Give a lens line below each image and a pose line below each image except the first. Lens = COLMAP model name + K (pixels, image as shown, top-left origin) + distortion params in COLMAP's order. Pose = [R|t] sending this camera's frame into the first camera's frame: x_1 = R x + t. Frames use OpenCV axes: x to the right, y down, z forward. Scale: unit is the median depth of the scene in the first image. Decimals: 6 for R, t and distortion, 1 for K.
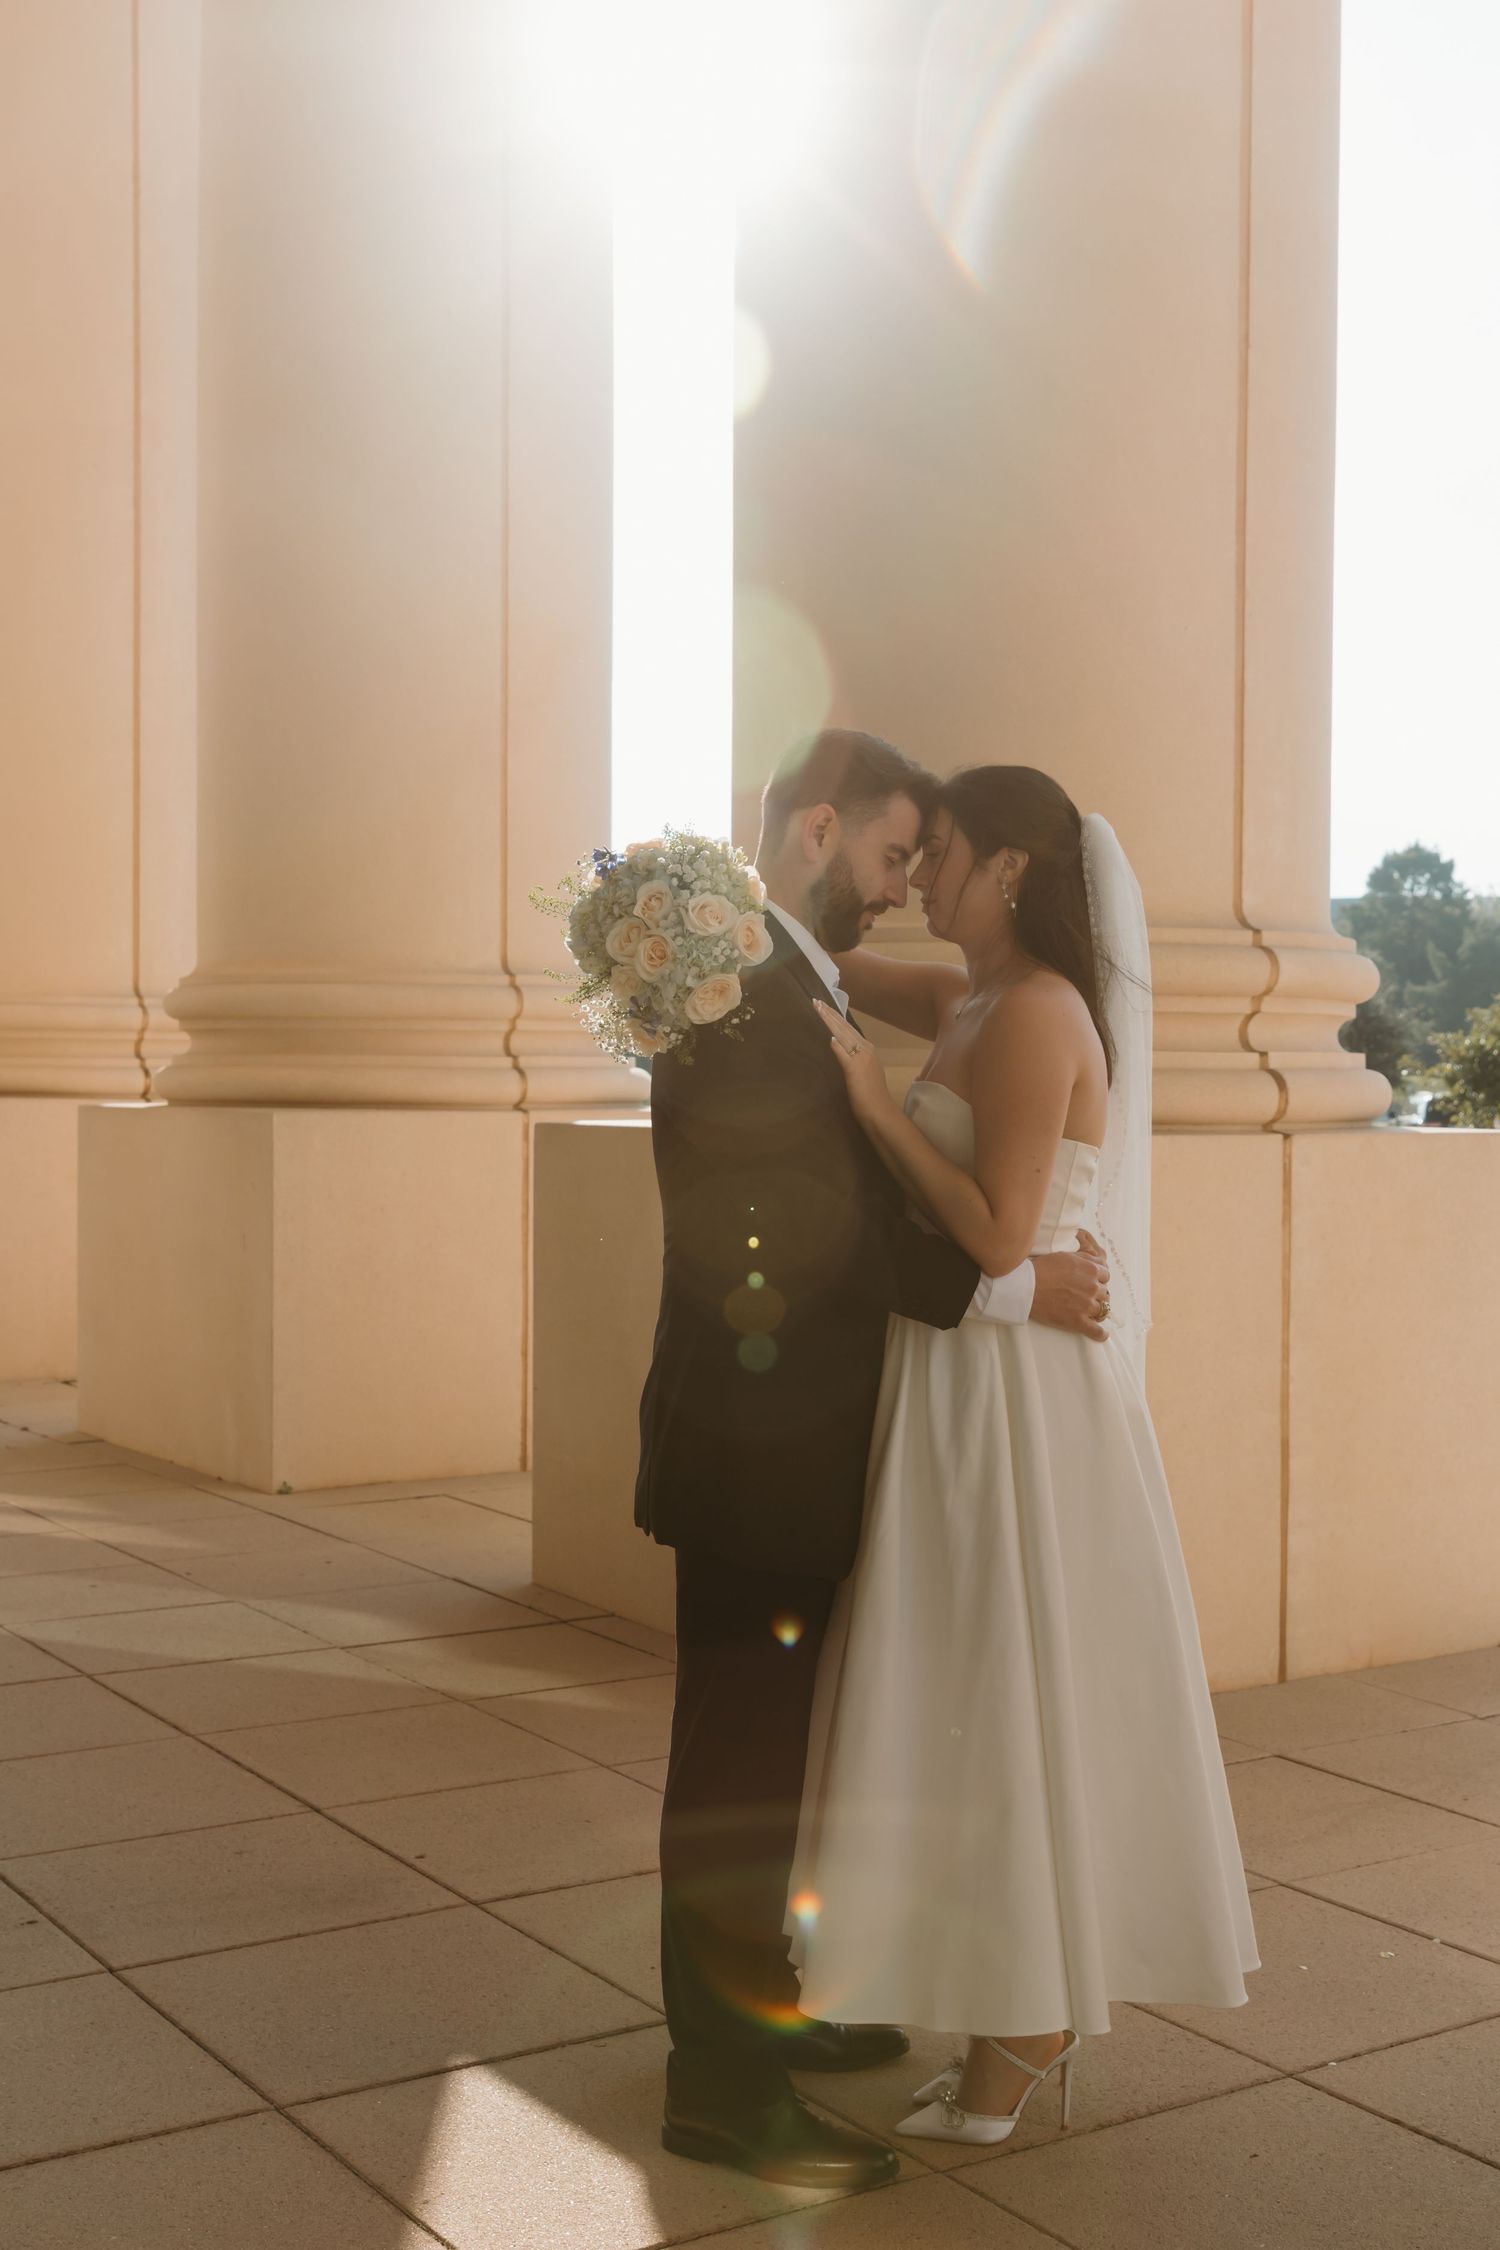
lens RADIAL K [[2628.0, 0, 750.0], [0, 2628.0, 1125.0], [0, 0, 1]] dist [0.010007, 0.000171]
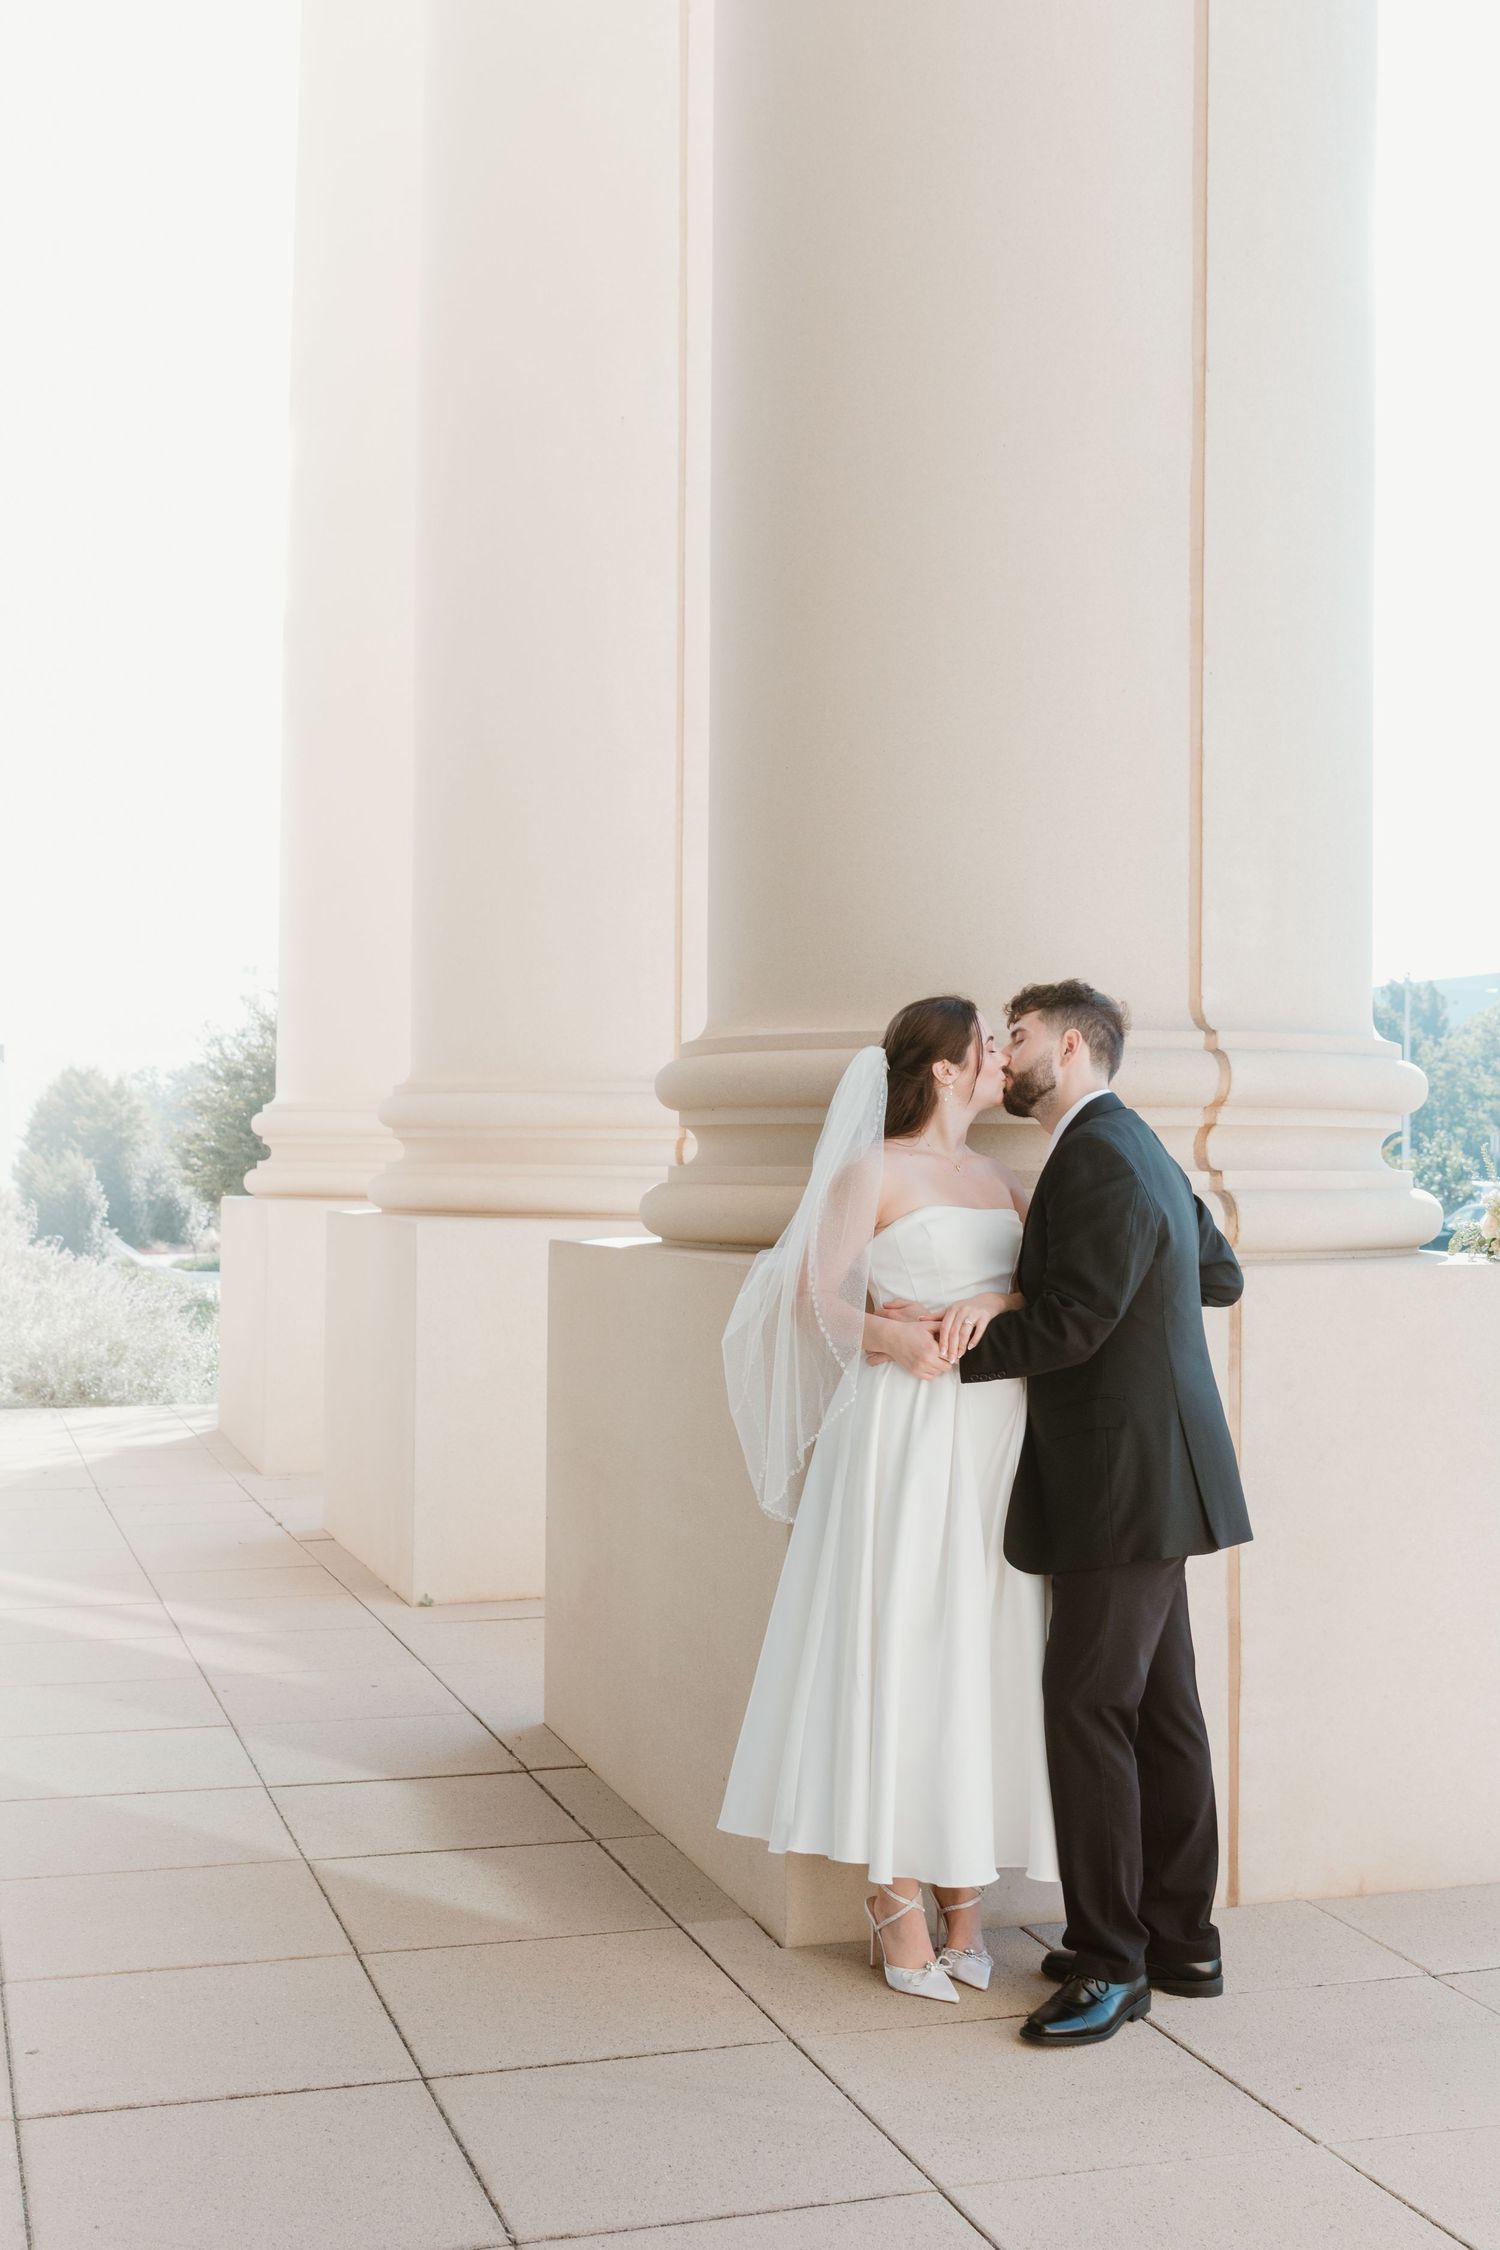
lens RADIAL K [[2491.1, 0, 750.0], [0, 2491.1, 1125.0], [0, 0, 1]] dist [0.009213, 0.010496]
pose [[0.964149, -0.001588, -0.265355, 0.264884], [-0.008234, 0.999321, -0.035900, -0.011965], [0.265232, 0.036798, 0.963482, 0.163992]]
